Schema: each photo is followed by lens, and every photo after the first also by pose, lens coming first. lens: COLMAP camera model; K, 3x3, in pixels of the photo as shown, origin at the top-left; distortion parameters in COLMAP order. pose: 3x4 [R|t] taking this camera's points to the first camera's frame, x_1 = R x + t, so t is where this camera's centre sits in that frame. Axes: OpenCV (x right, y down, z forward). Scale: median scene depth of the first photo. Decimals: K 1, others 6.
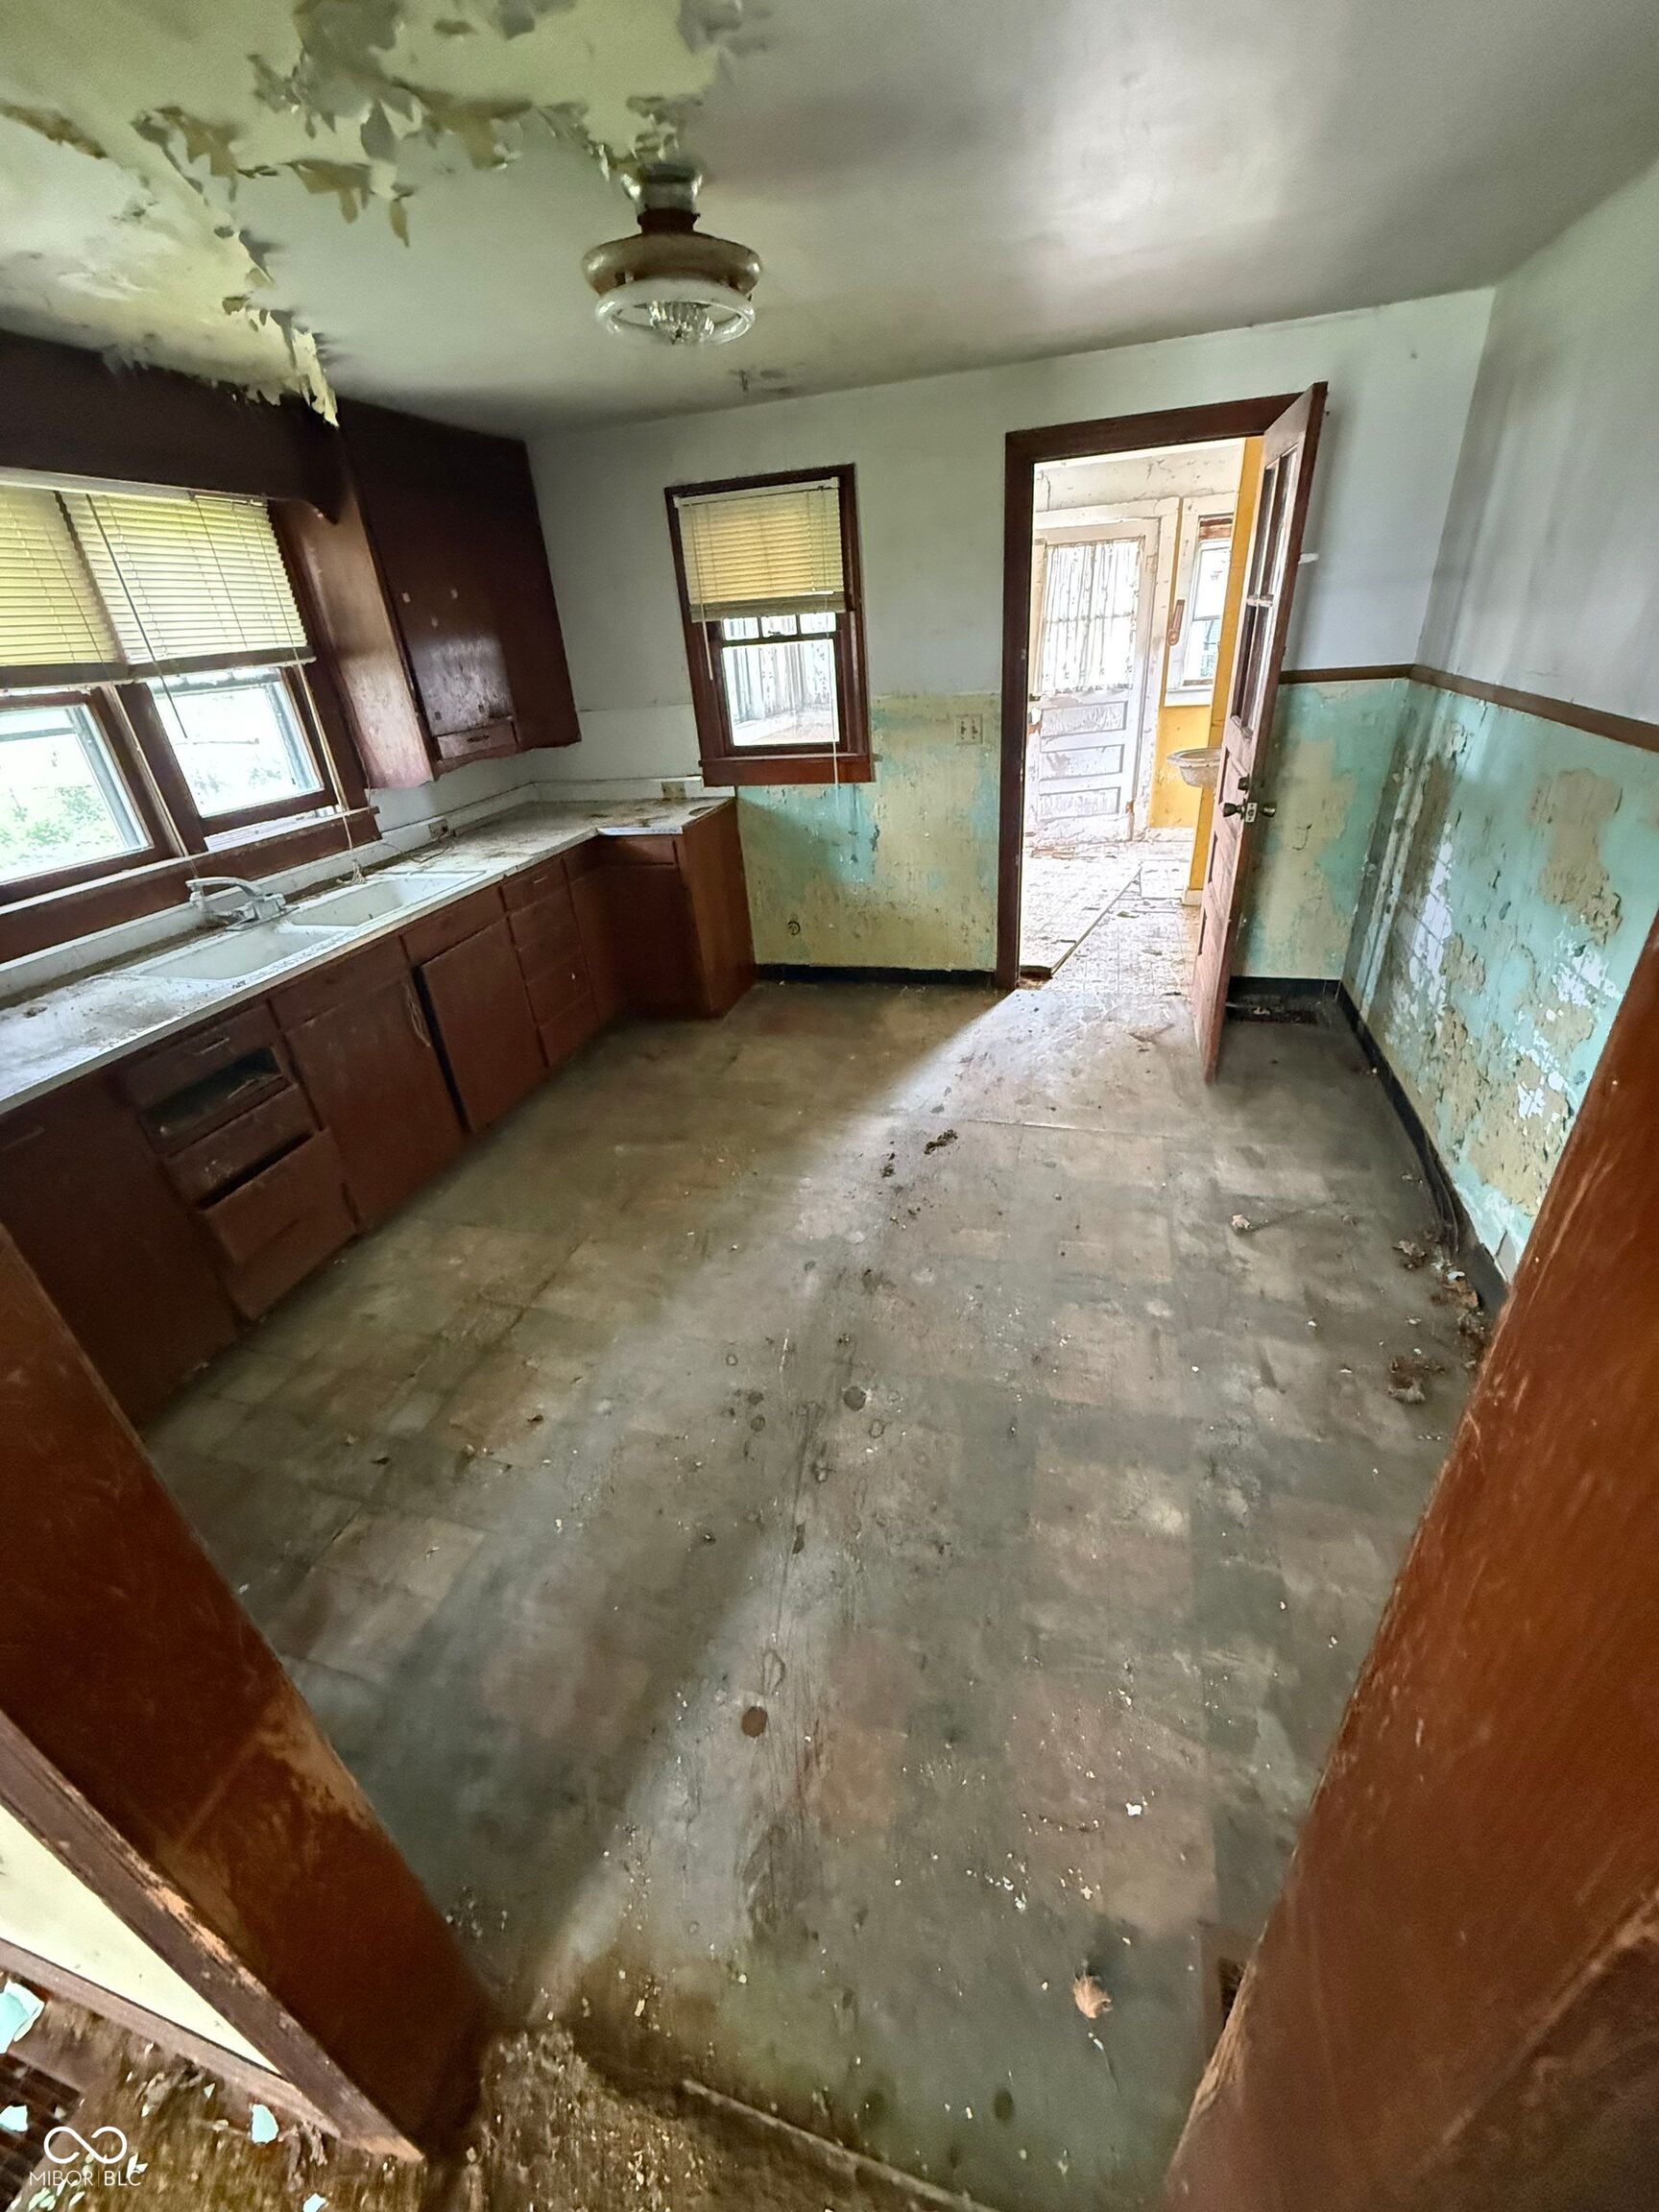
lens RADIAL K [[885.2, 0, 833.7], [0, 885.2, 1108.3], [0, 0, 1]] dist [0.001183, -0.000047]
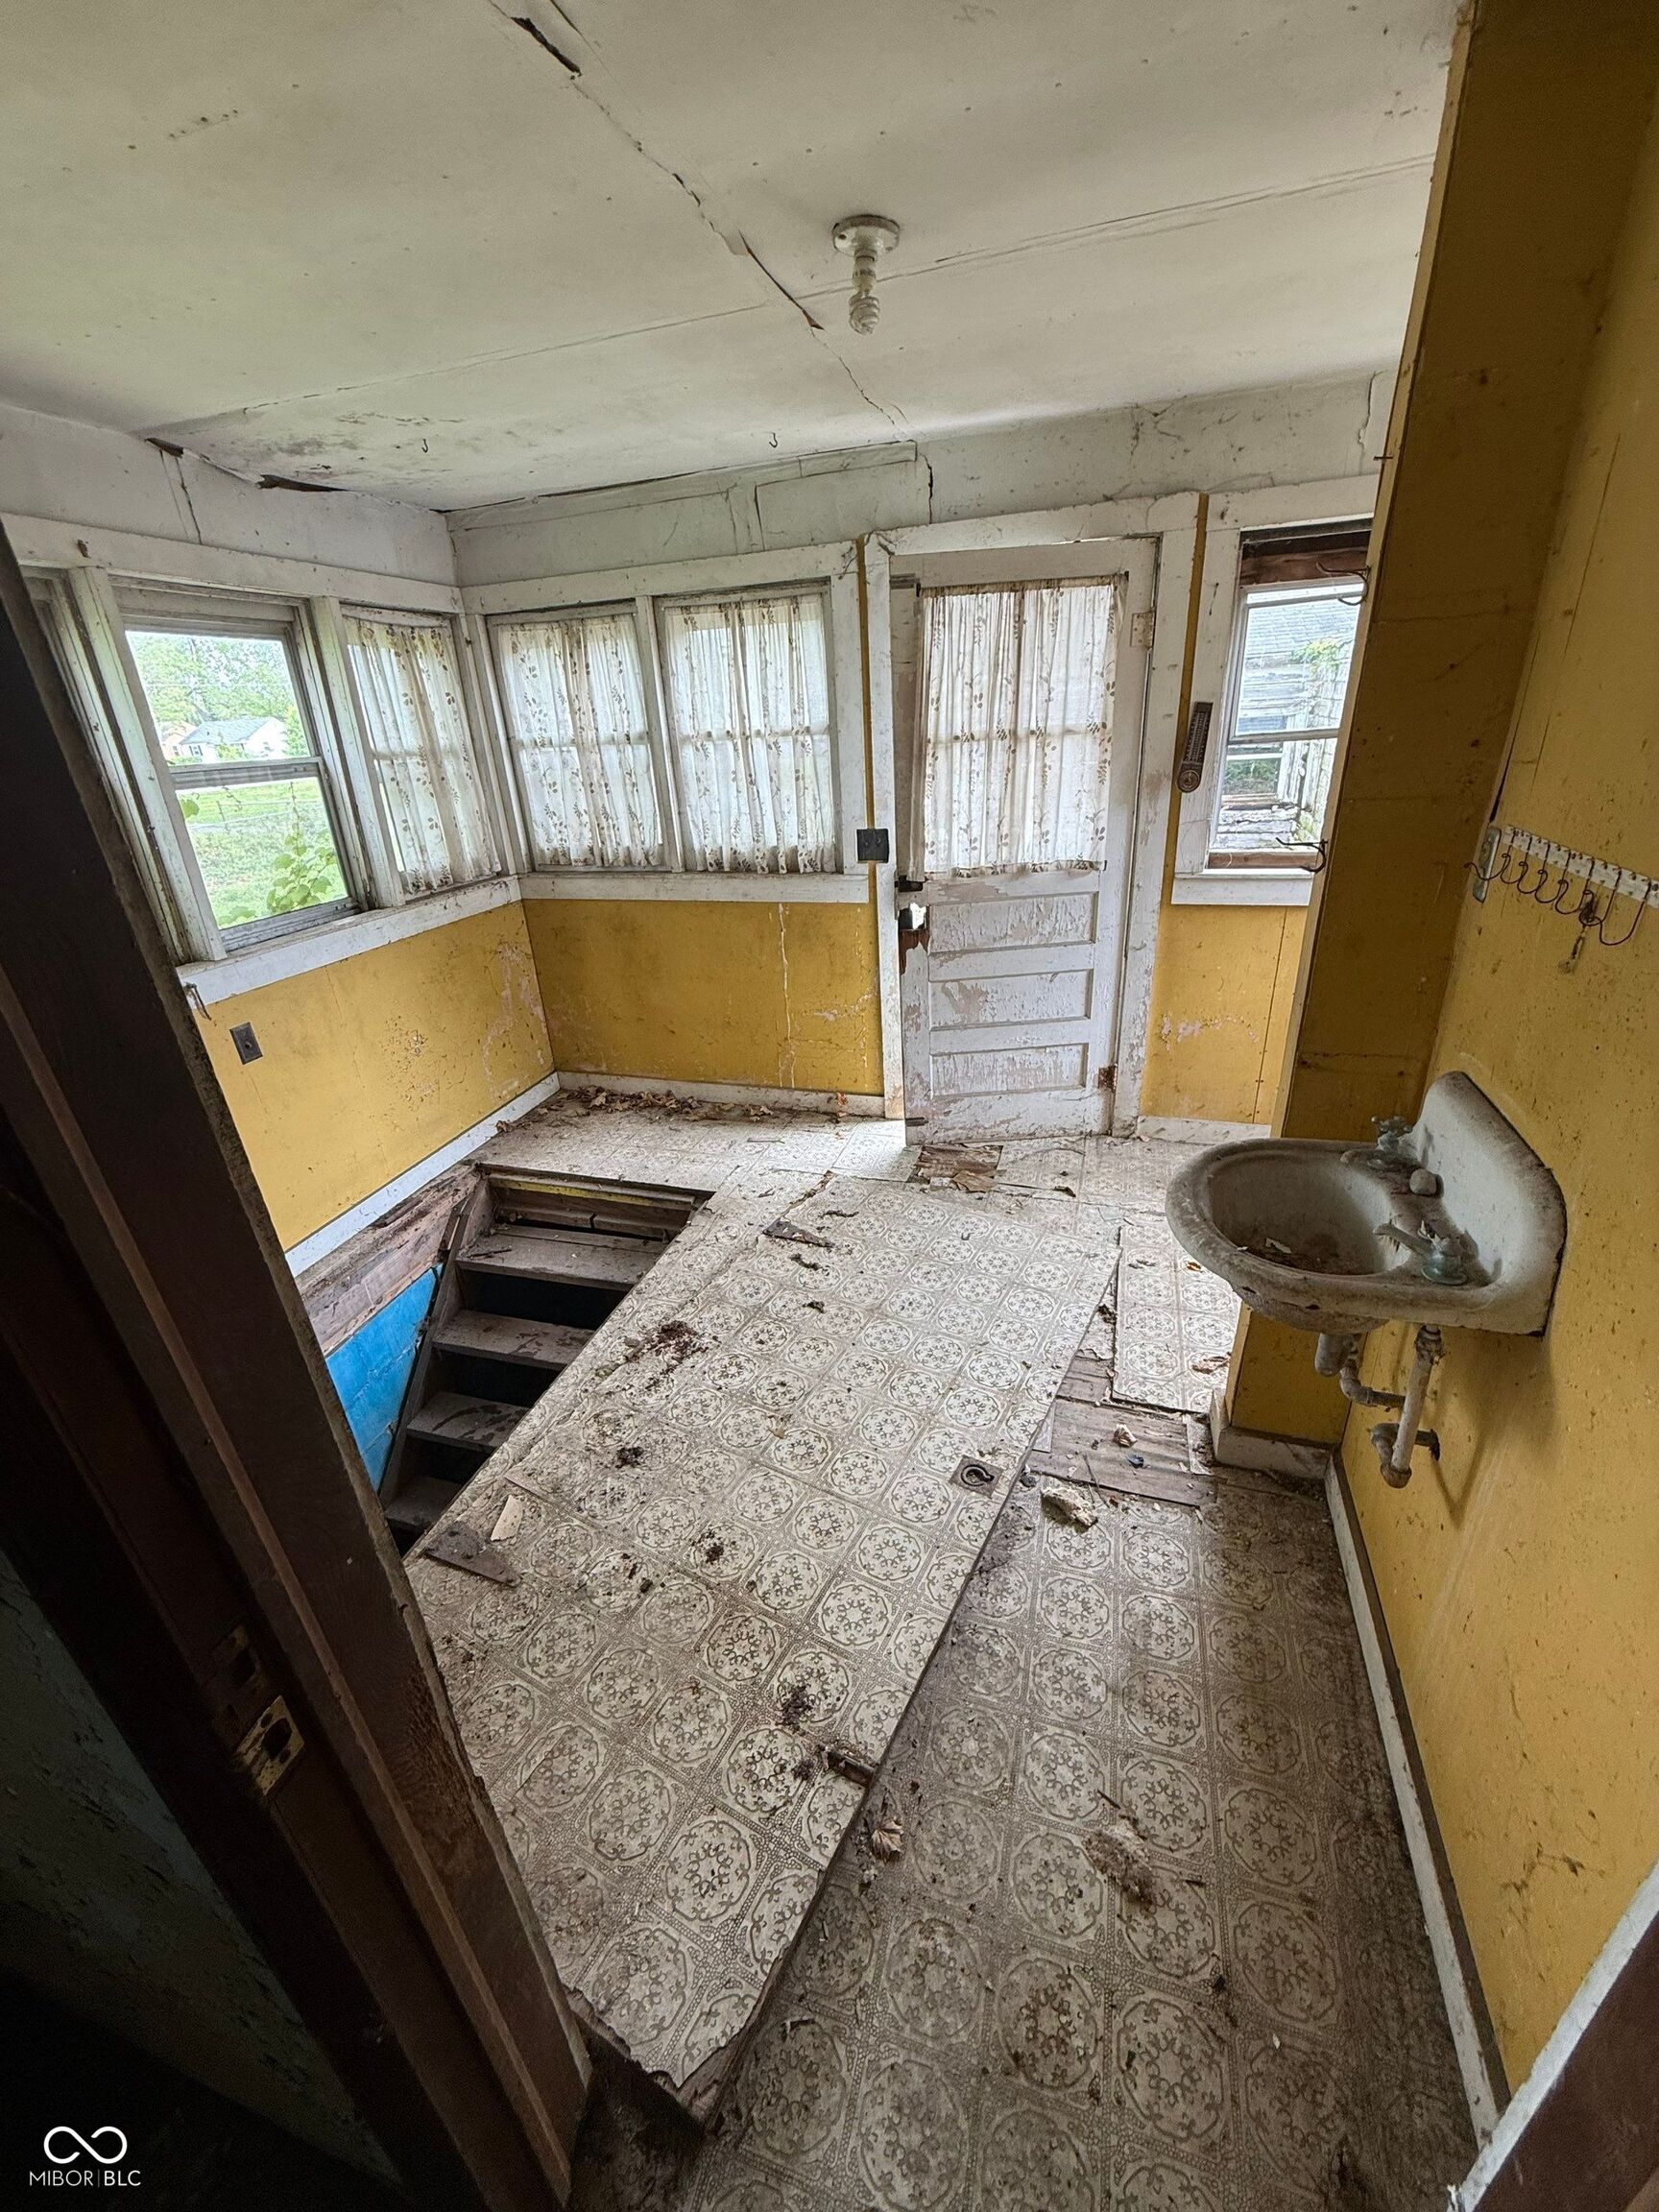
lens RADIAL K [[885.2, 0, 828.8], [0, 885.2, 1103.5], [0, 0, 1]] dist [0.001183, -0.000047]
pose [[0.999437, 0.023864, -0.023592, 0.202088], [-0.025591, 0.996795, -0.075800, -0.310601], [0.021708, 0.076361, 0.996844, 0.525175]]
